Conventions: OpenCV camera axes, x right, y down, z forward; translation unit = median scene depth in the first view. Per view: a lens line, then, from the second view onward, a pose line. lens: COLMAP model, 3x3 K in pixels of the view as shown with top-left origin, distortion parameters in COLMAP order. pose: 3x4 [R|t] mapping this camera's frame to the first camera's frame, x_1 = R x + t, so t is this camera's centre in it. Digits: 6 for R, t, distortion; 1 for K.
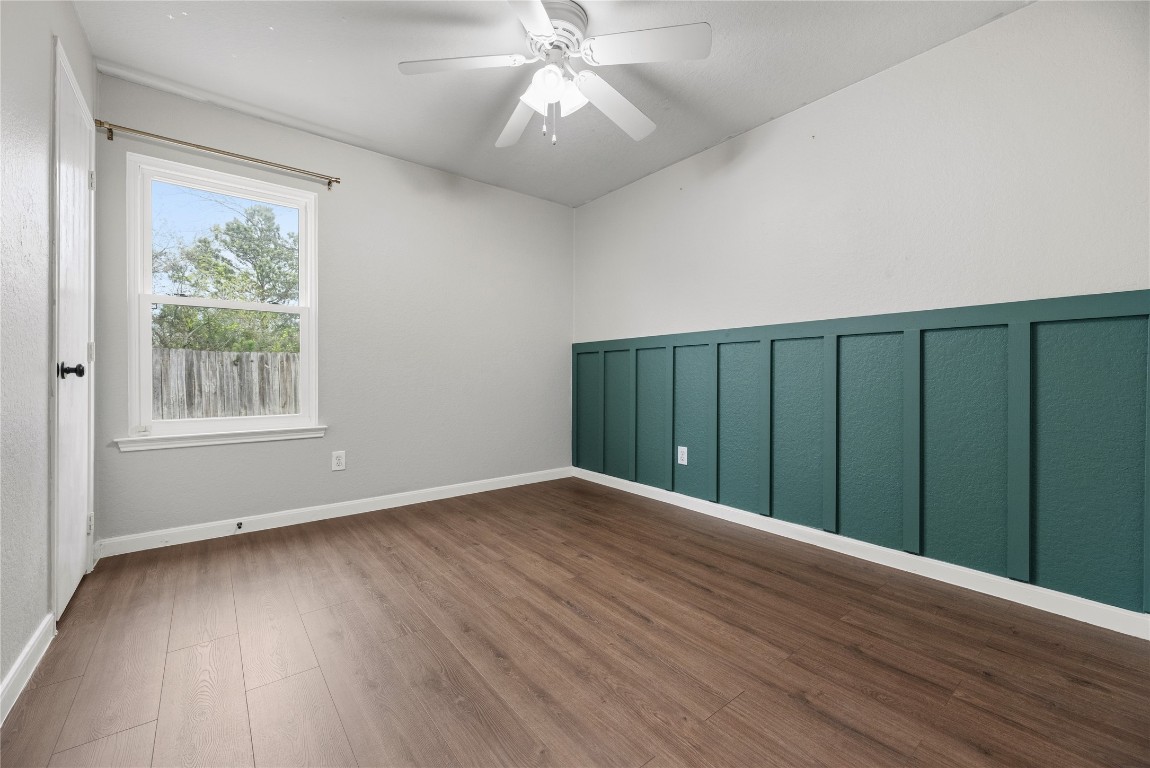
lens RADIAL K [[456.5, 0, 576.7], [0, 456.5, 376.7], [0, 0, 1]] dist [-0.000002, 0.000046]
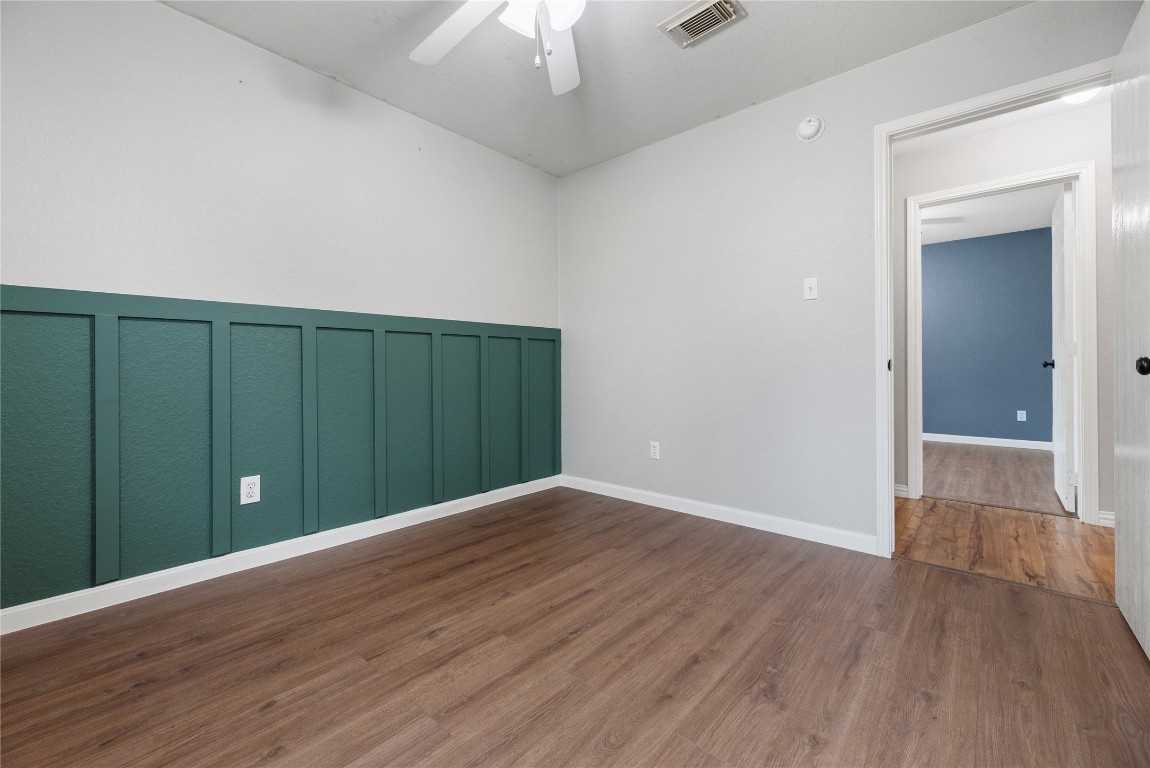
lens RADIAL K [[464.9, 0, 576.9], [0, 464.9, 362.5], [0, 0, 1]] dist [0.002075, 0.000278]
pose [[-0.158593, 0.008244, 0.987310, -0.791855], [0.003556, 0.999963, -0.007779, -0.003238], [-0.987338, 0.002277, -0.158616, 1.012897]]
